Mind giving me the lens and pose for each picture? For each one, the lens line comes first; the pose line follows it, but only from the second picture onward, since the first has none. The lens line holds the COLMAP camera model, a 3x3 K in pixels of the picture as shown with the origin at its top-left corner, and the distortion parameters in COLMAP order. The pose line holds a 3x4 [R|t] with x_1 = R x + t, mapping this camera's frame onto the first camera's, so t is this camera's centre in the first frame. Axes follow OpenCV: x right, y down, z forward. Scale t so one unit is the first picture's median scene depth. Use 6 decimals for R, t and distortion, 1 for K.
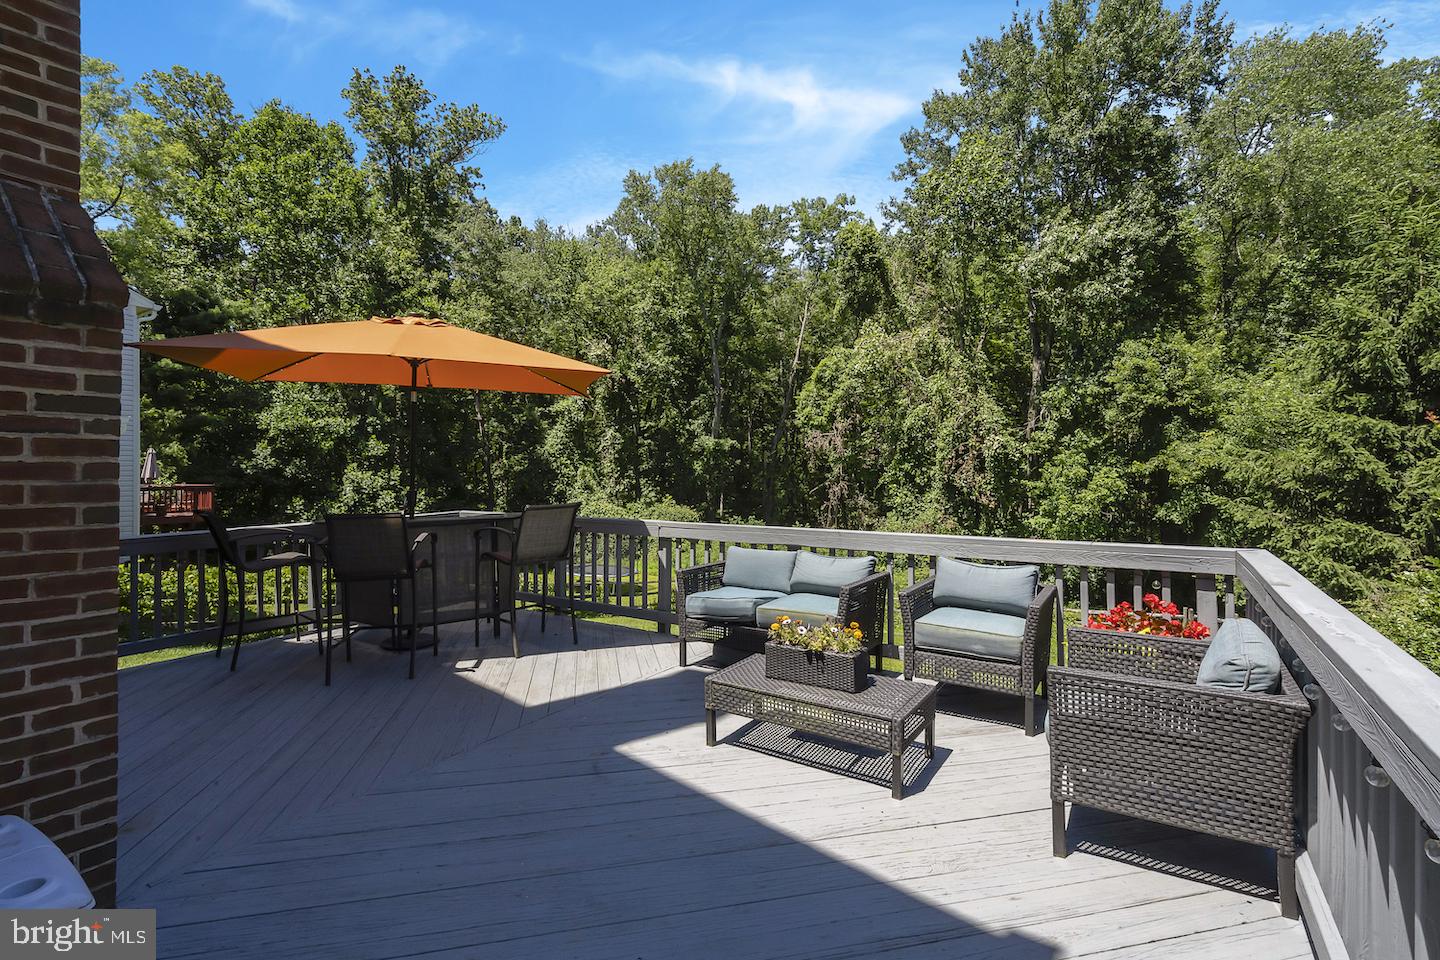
lens RADIAL K [[661.6, 0, 724.1], [0, 661.6, 465.6], [0, 0, 1]] dist [-0.004499, 0.001339]
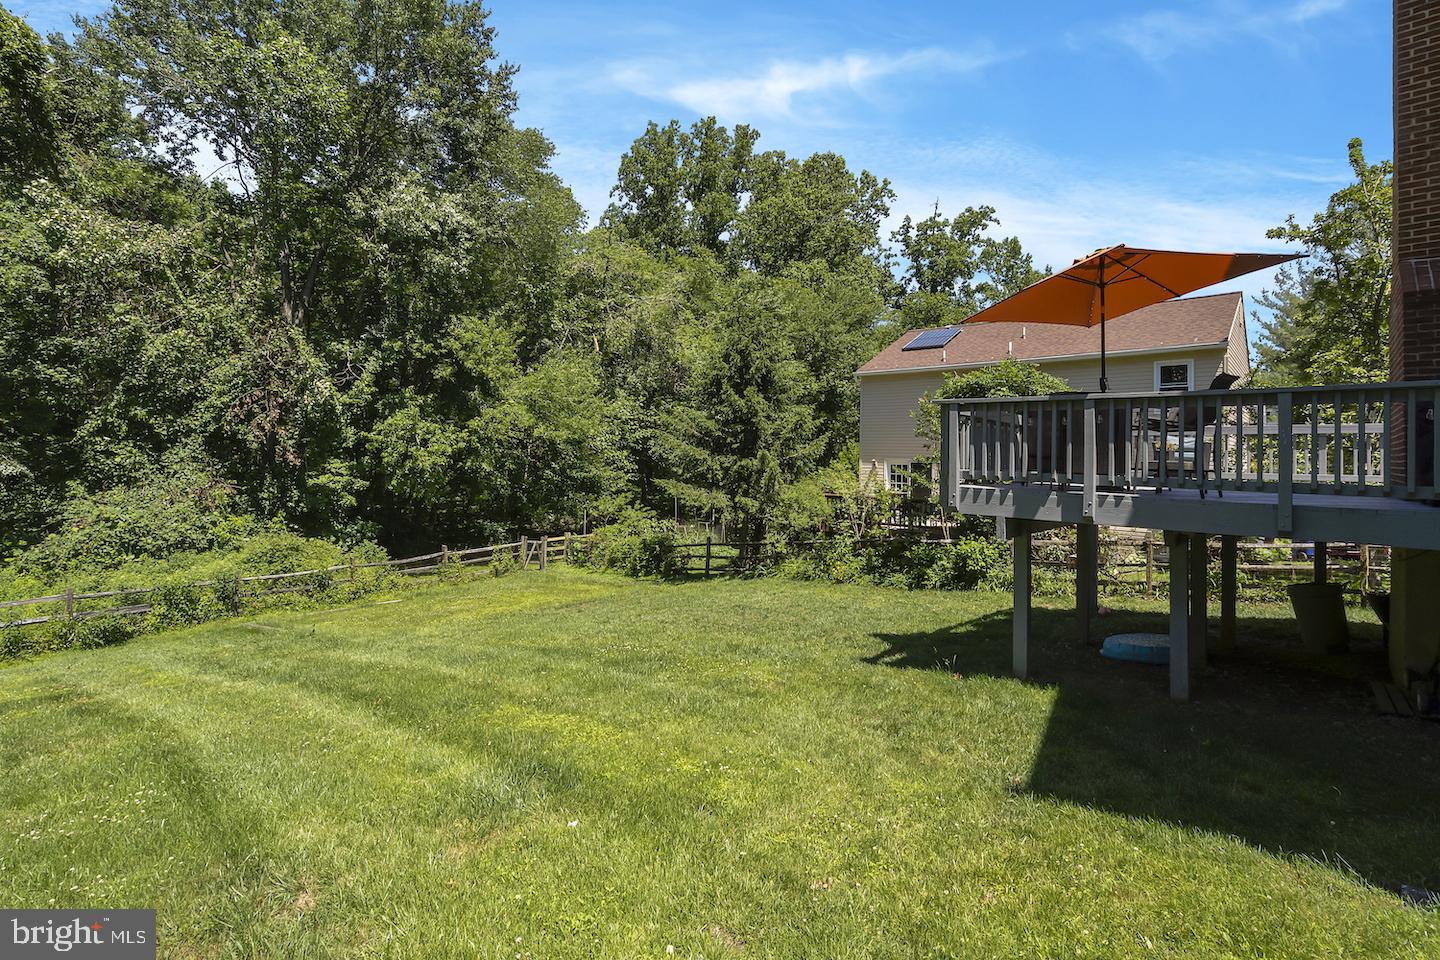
lens RADIAL K [[661.6, 0, 728.6], [0, 661.6, 451.5], [0, 0, 1]] dist [-0.004499, 0.001339]
pose [[0.147784, 0.021294, 0.988790, -0.327233], [-0.017073, 0.999674, -0.018977, 0.045777], [-0.988872, -0.014077, 0.148100, 0.267725]]
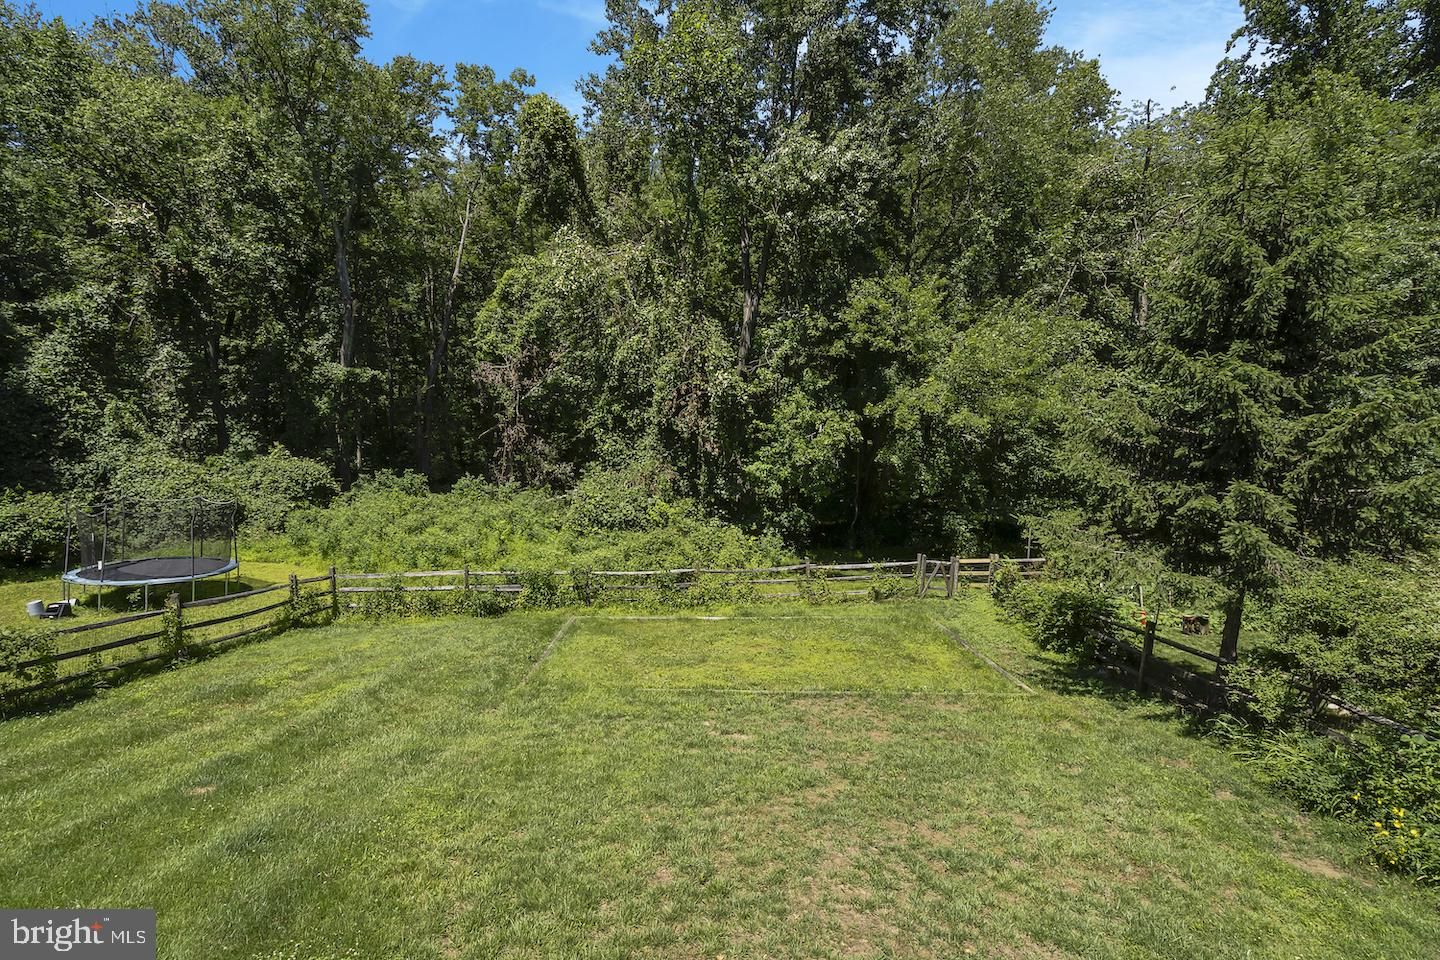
lens RADIAL K [[661.6, 0, 730.9], [0, 661.6, 481.7], [0, 0, 1]] dist [-0.004499, 0.001339]
pose [[0.863610, -0.044435, 0.502199, -0.028497], [-0.013081, 0.993798, 0.110427, -0.000123], [-0.503991, -0.101935, 0.857673, 0.185375]]
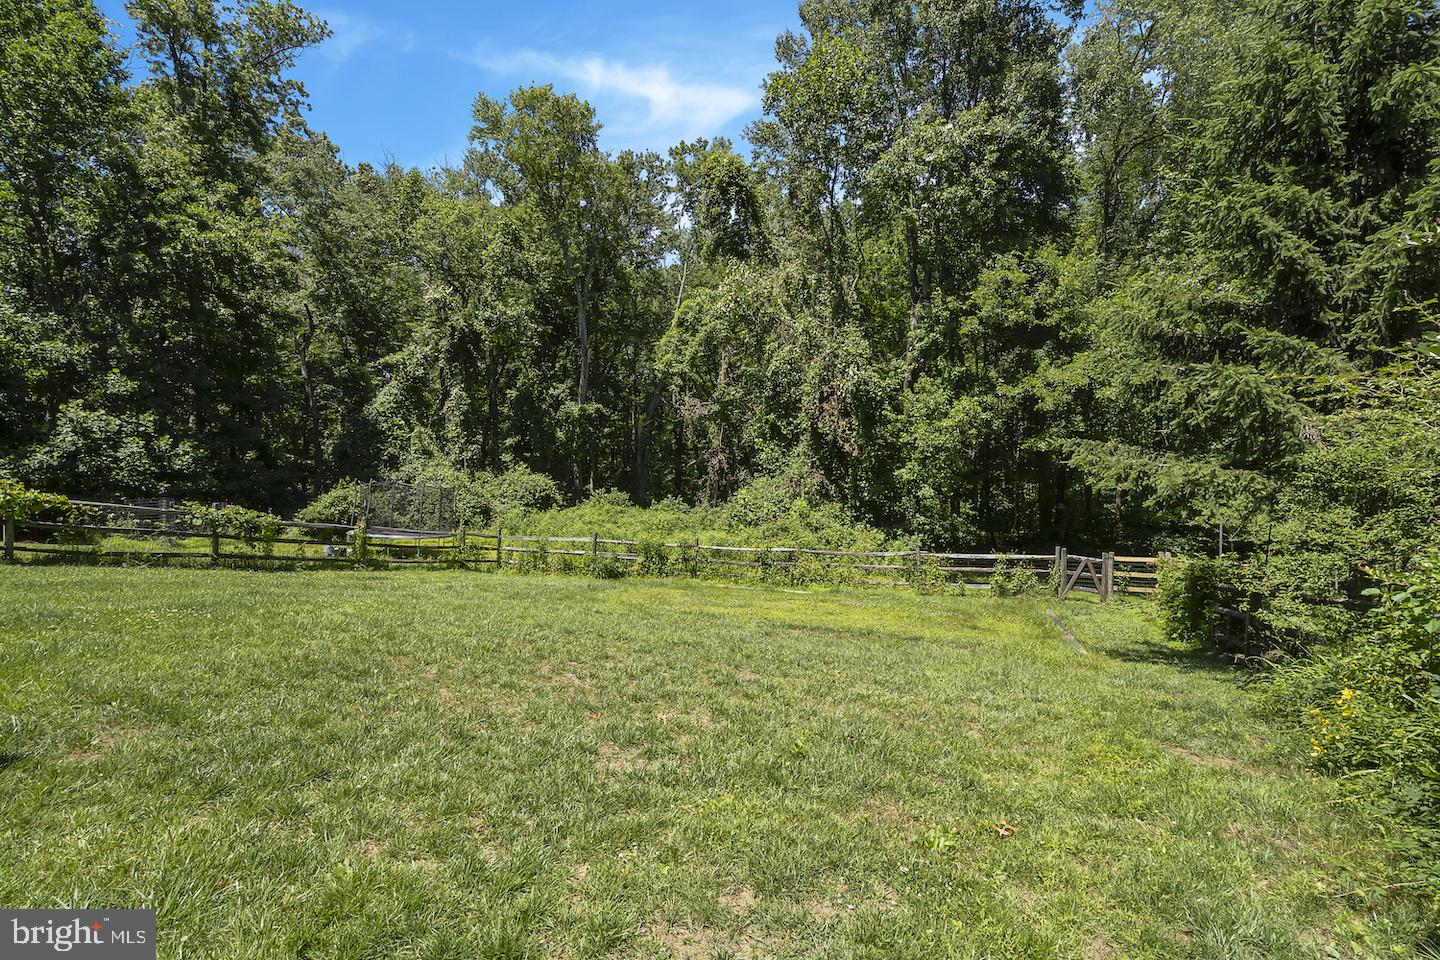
lens RADIAL K [[661.6, 0, 727.2], [0, 661.6, 483.9], [0, 0, 1]] dist [-0.004499, 0.001339]
pose [[0.993110, 0.002695, 0.117157, 0.111062], [-0.003998, 0.999933, 0.010890, 0.081757], [-0.117120, -0.011283, 0.993054, 0.119228]]
